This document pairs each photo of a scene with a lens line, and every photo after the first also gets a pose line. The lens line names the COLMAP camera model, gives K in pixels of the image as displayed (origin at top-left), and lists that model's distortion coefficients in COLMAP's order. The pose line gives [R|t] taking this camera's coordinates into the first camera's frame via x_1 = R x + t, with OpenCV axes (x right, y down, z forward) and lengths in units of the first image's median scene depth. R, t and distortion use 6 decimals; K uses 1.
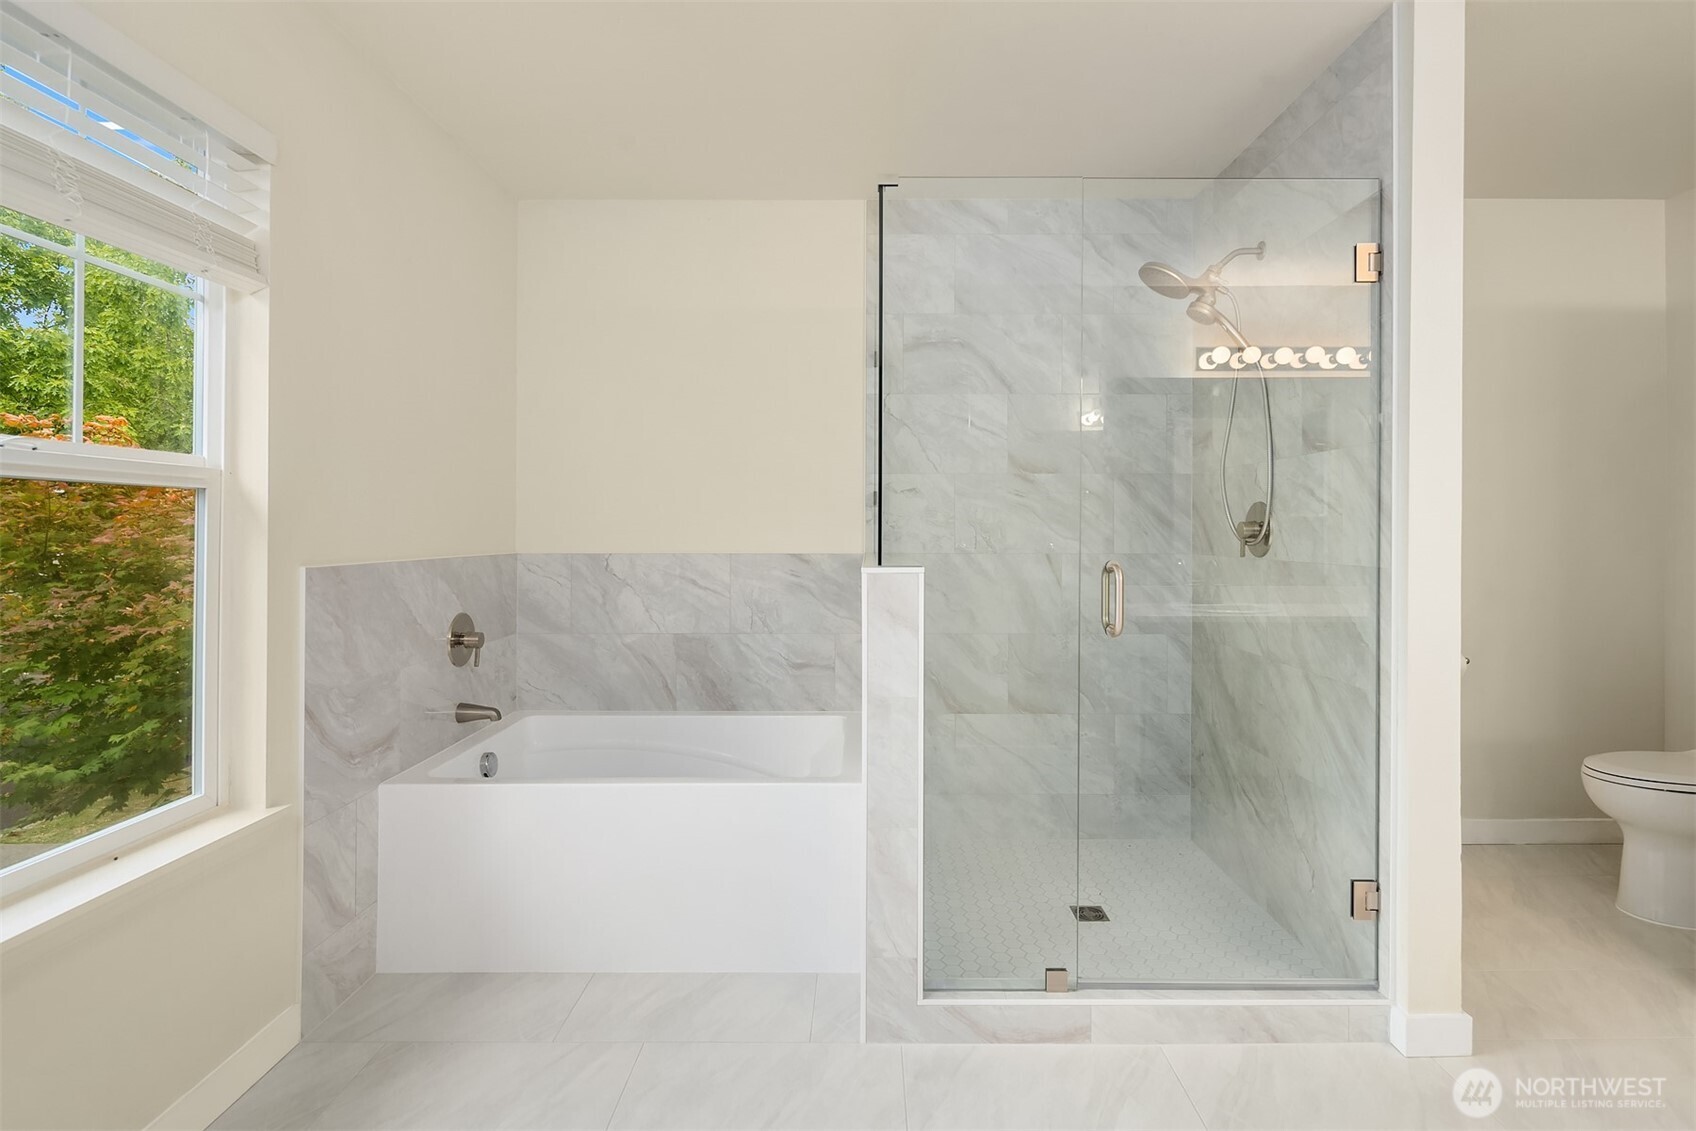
lens RADIAL K [[820.2, 0, 851.5], [0, 820.2, 537.7], [0, 0, 1]] dist [0.003755, -0.002129]
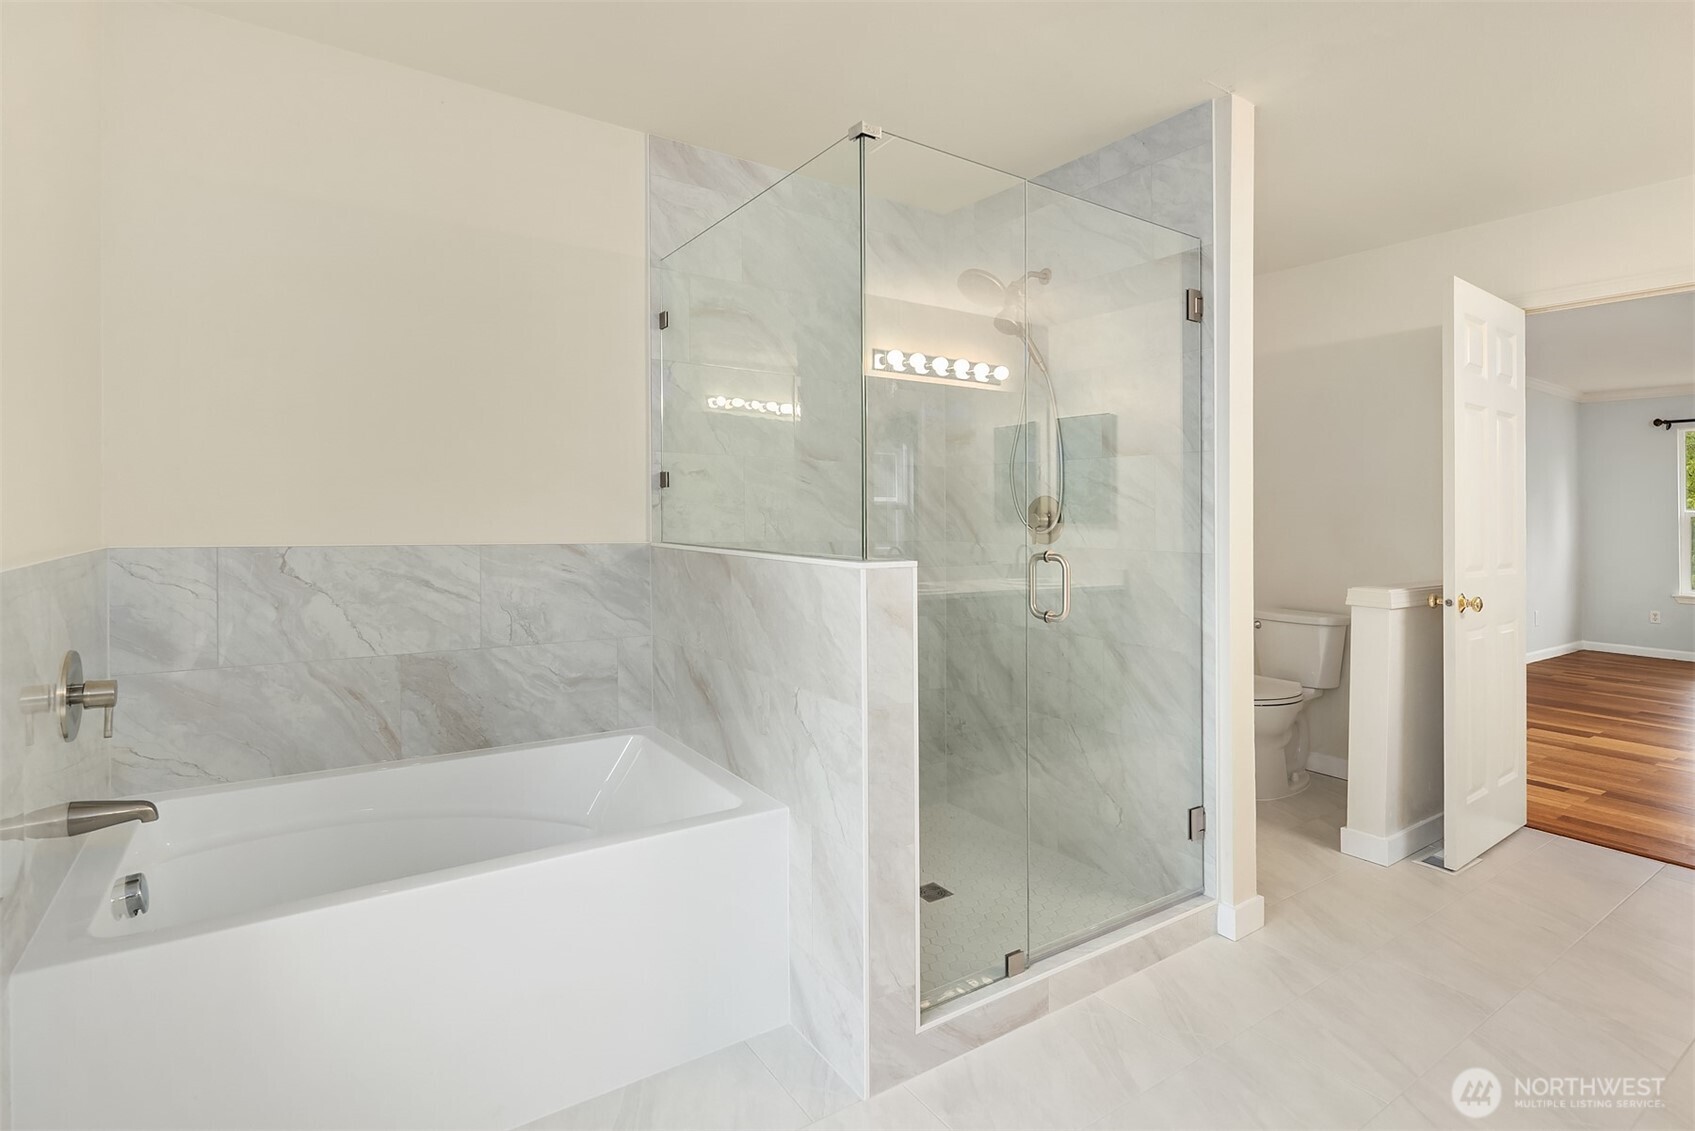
lens RADIAL K [[823.1, 0, 844.5], [0, 823.1, 524.5], [0, 0, 1]] dist [0.003660, -0.006132]
pose [[0.826145, 0.003538, 0.563447, -0.346900], [-0.006203, 0.999977, 0.002816, -0.004795], [-0.563423, -0.005822, 0.826148, 0.192048]]
